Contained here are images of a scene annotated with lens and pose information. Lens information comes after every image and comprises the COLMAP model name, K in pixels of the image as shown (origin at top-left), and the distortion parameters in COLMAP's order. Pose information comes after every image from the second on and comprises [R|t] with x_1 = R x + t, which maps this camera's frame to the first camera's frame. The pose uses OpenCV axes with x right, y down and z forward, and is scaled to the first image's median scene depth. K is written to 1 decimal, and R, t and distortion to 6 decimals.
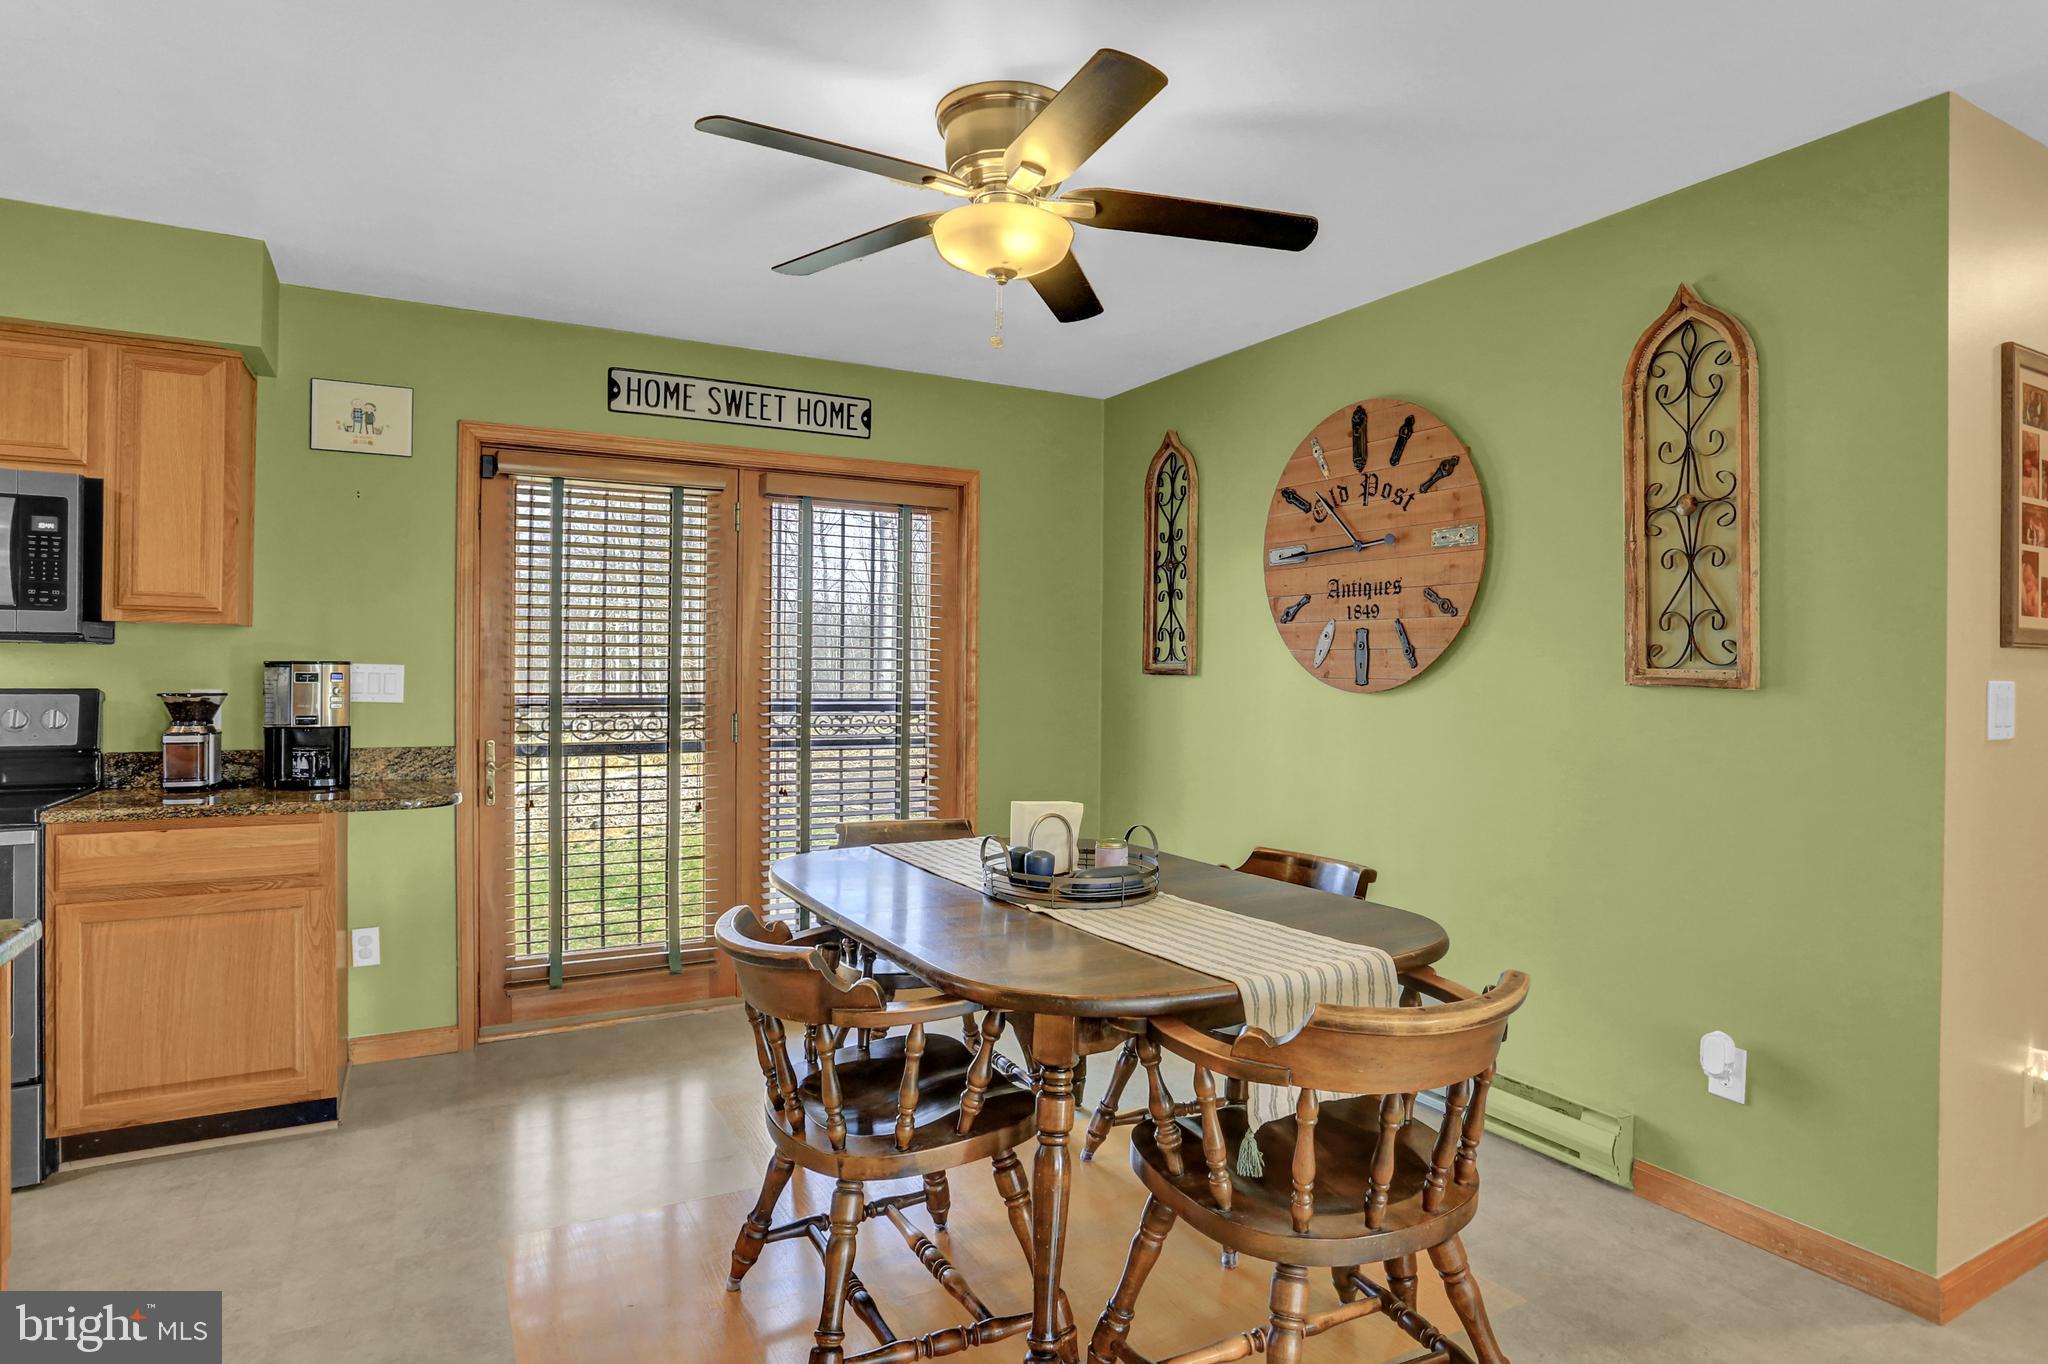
lens RADIAL K [[1130.4, 0, 1018.2], [0, 1130.4, 670.0], [0, 0, 1]] dist [-0.054083, 0.023925]
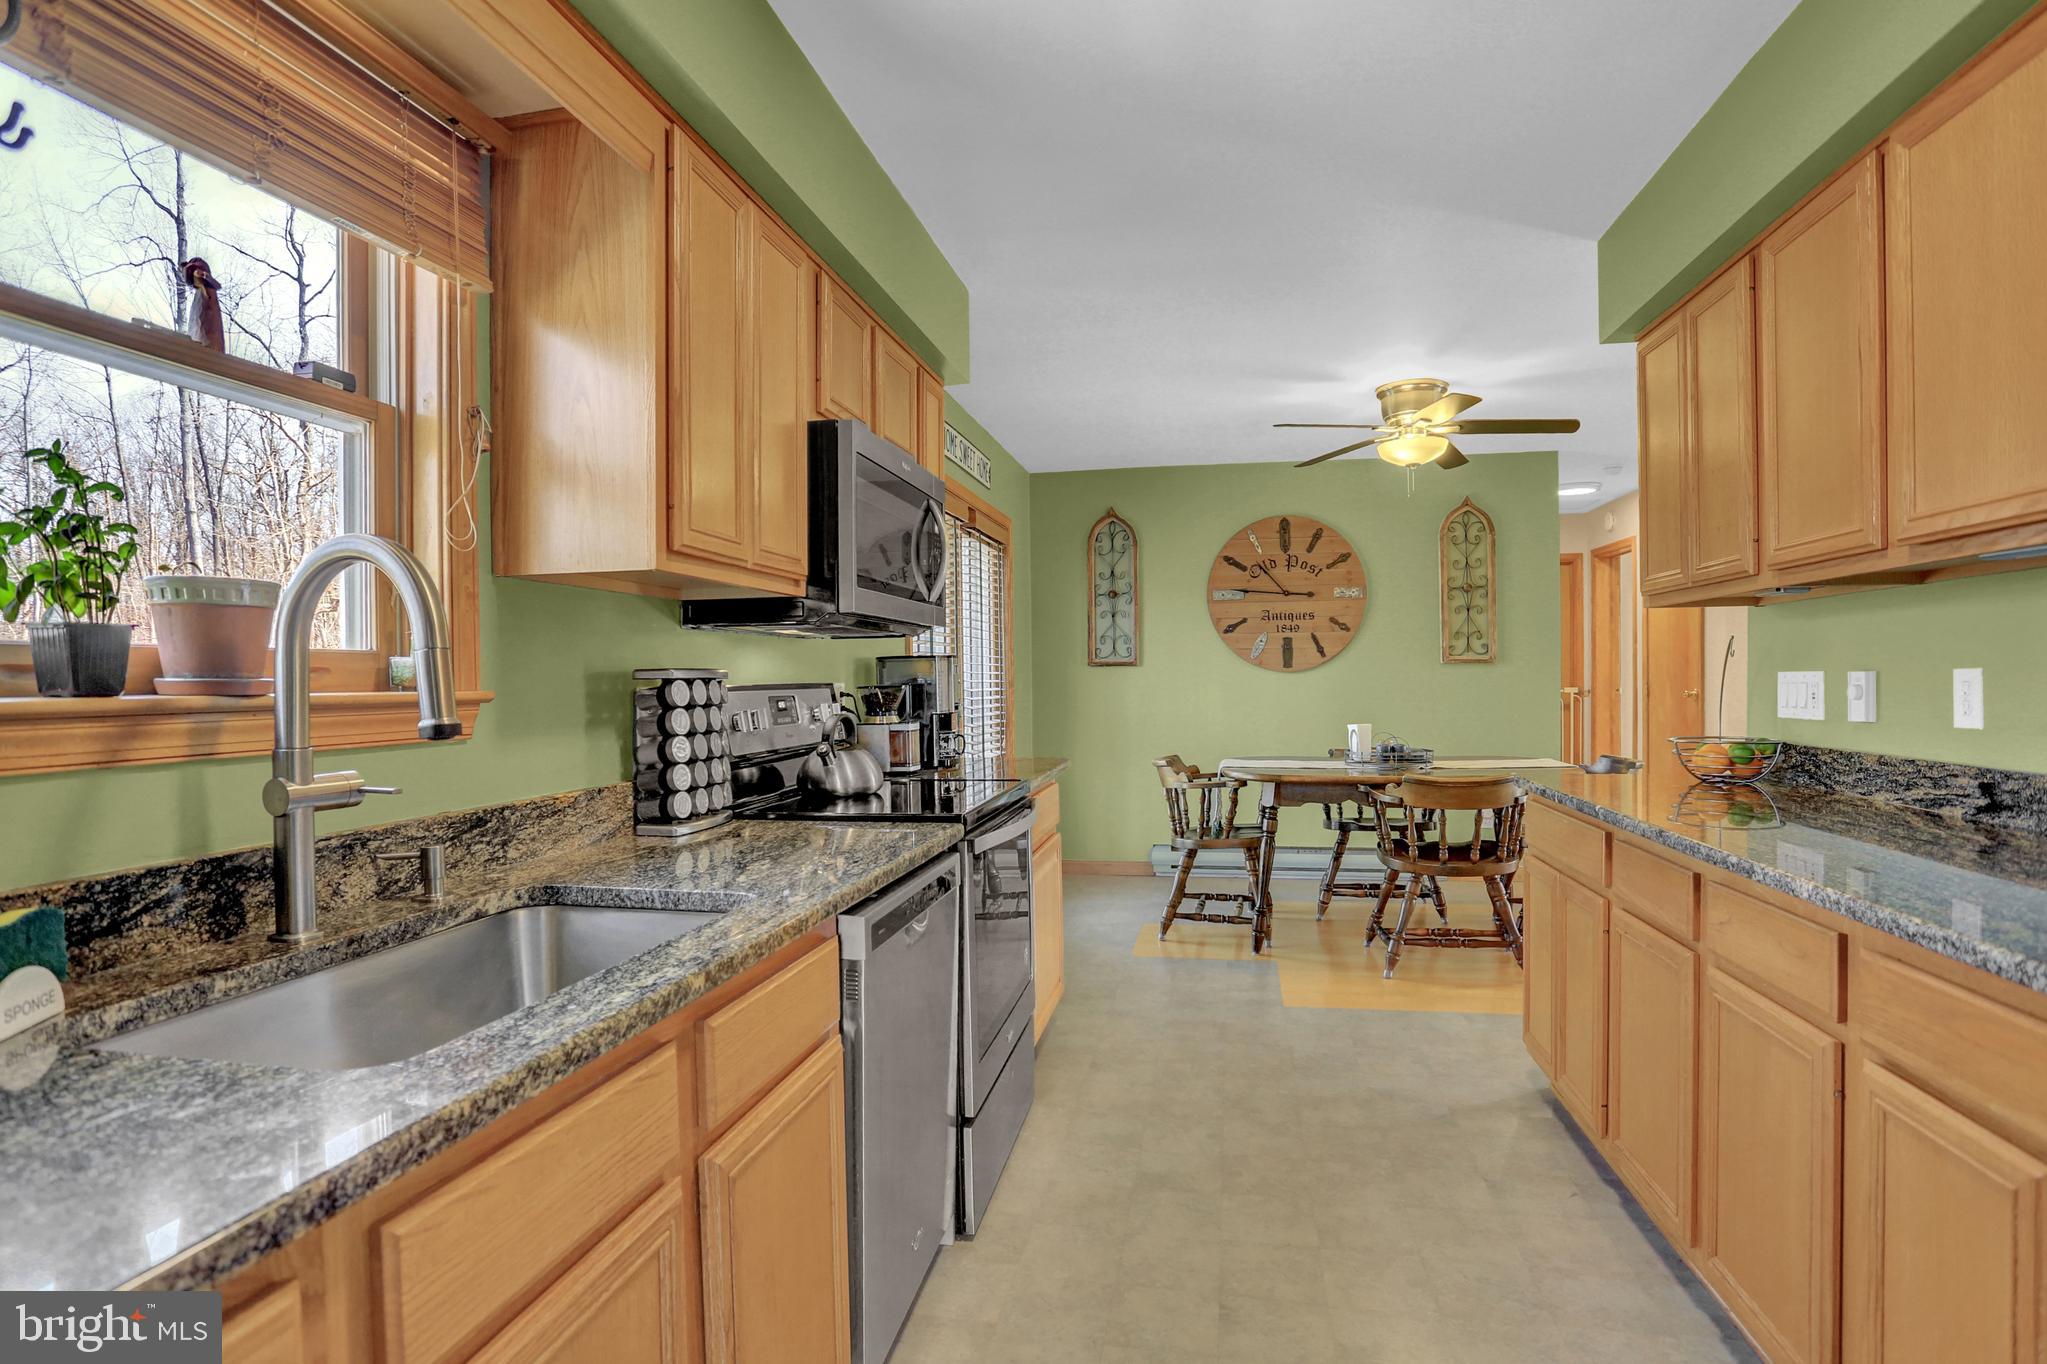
lens RADIAL K [[1064.5, 0, 1022.2], [0, 1064.5, 698.7], [0, 0, 1]] dist [-0.077331, 0.034066]
pose [[0.633307, -0.034425, 0.773134, -1.337134], [0.020802, 0.999406, 0.027461, 0.007605], [-0.773621, -0.001308, 0.633648, 0.225116]]
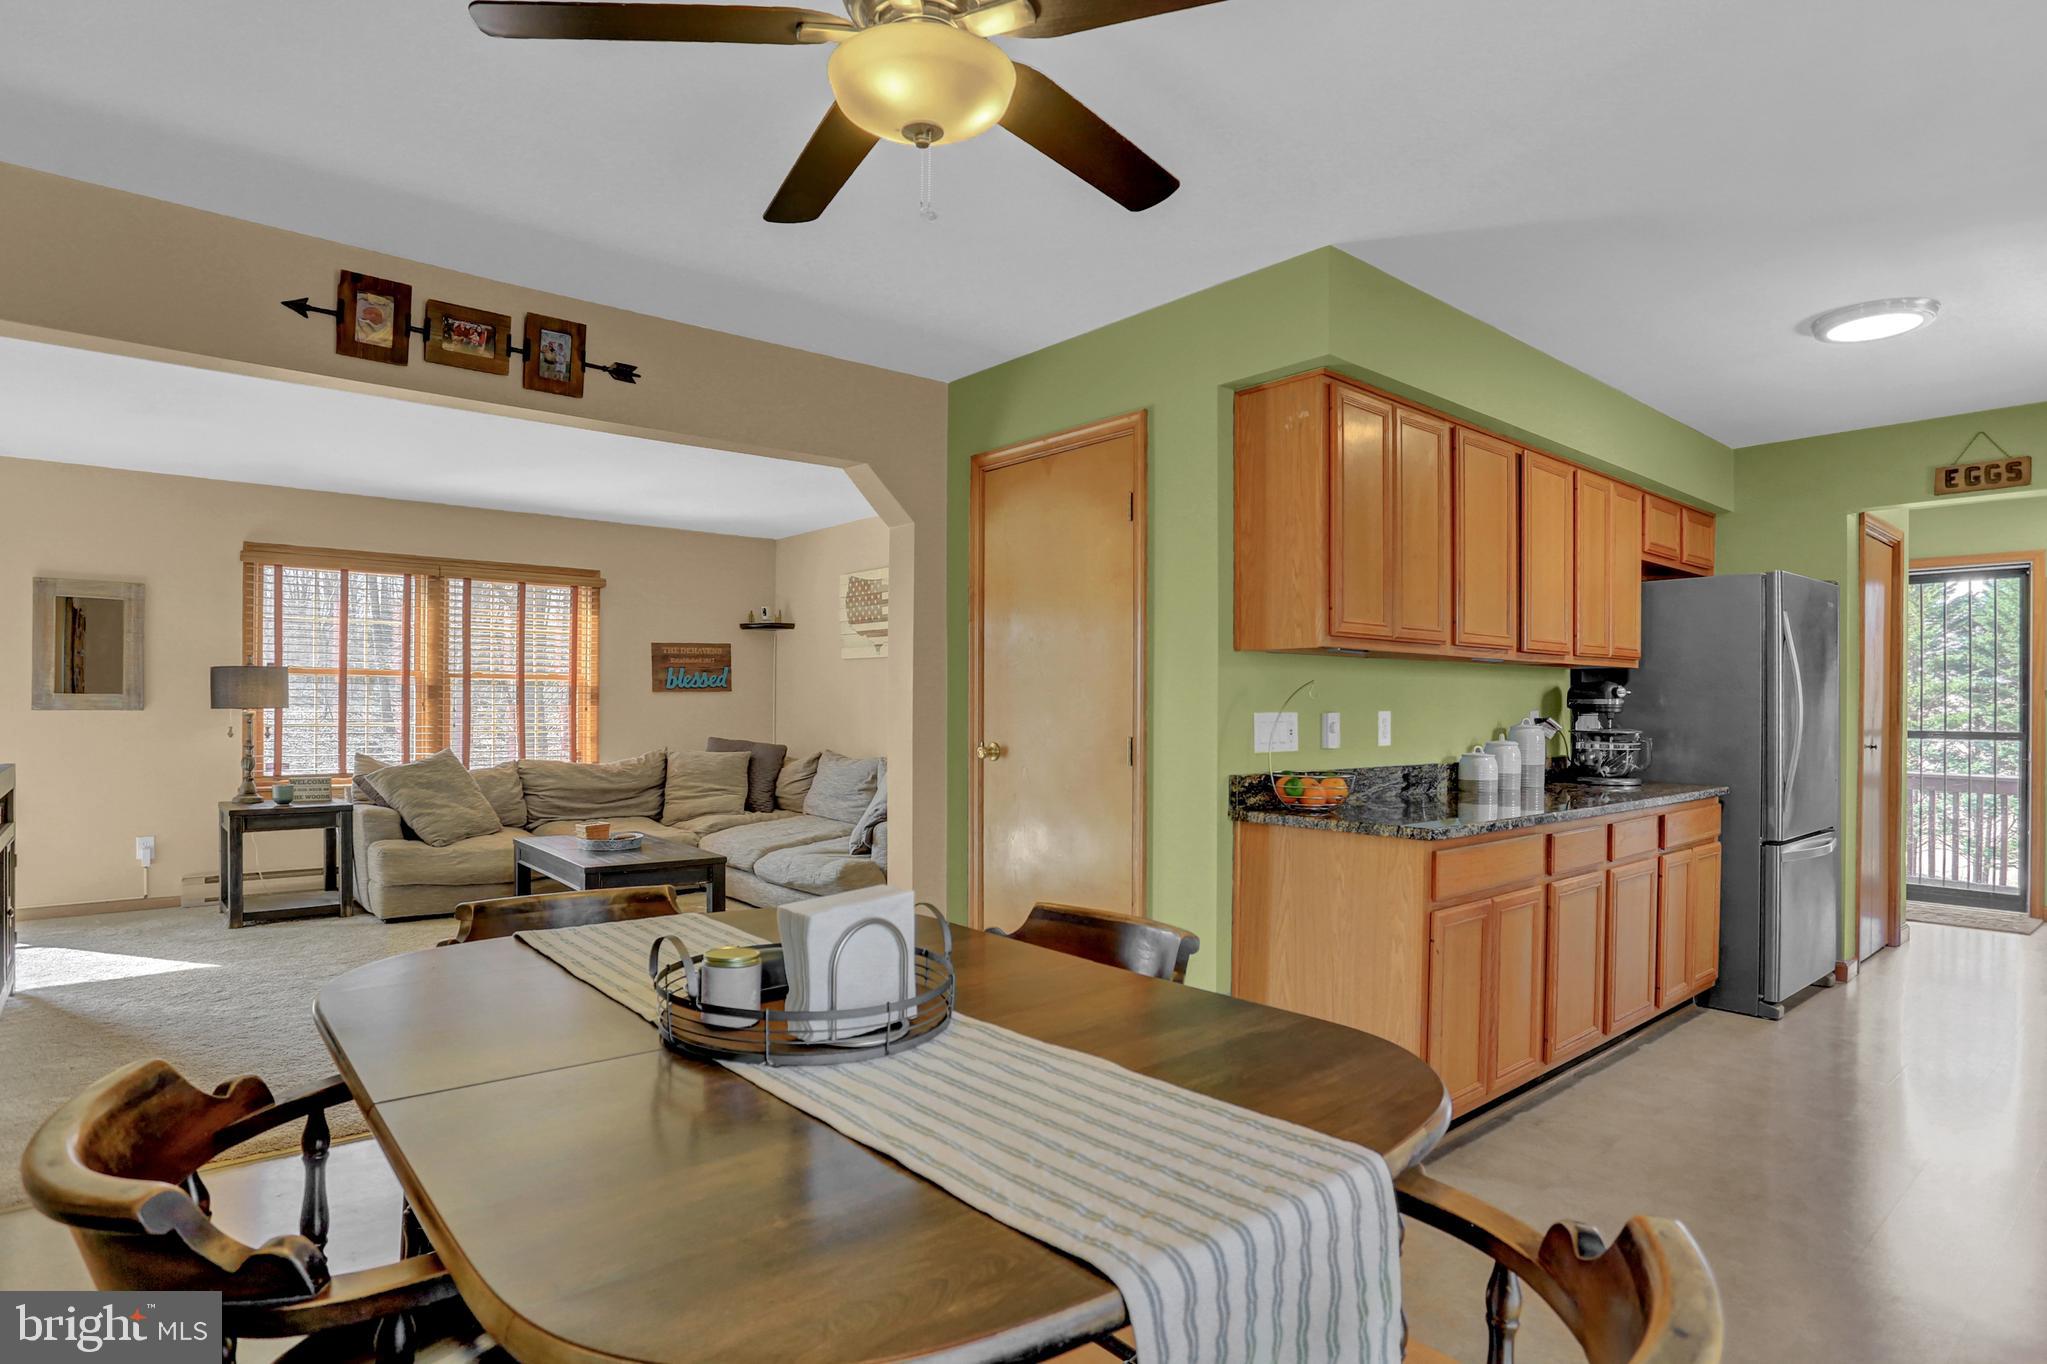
lens RADIAL K [[1089.0, 0, 1029.6], [0, 1089.0, 703.3], [0, 0, 1]] dist [-0.073912, 0.035016]
pose [[-0.976755, -0.018274, -0.213578, 0.039001], [-0.017774, 0.999833, -0.004263, 0.020868], [0.213620, -0.000368, -0.976917, 1.155222]]
